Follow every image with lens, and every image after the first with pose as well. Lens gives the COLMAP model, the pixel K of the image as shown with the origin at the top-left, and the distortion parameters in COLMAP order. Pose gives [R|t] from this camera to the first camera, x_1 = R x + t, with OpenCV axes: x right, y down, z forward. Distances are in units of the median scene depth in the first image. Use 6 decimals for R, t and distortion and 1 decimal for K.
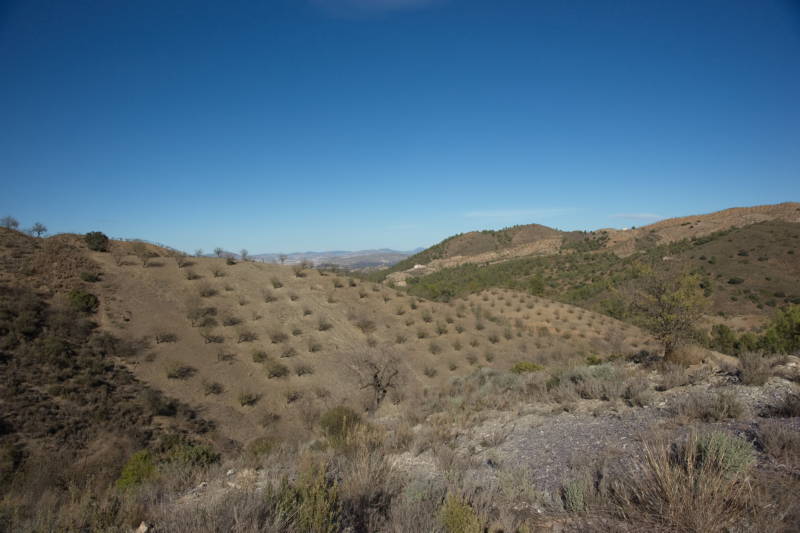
lens RADIAL K [[548.0, 0, 400.0], [0, 548.0, 266.5], [0, 0, 1]] dist [-0.108372, 0.092204]
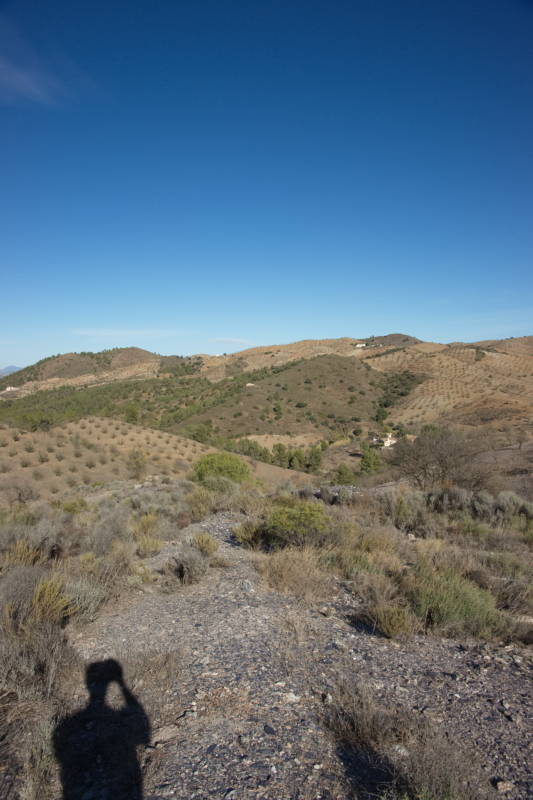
lens RADIAL K [[548.0, 0, 266.5], [0, 548.0, 400.0], [0, 0, 1]] dist [-0.108372, 0.092204]
pose [[0.887027, -0.002635, 0.461711, -0.019931], [-0.008084, 0.999742, 0.021236, -0.023245], [-0.461648, -0.022569, 0.886776, -0.139572]]
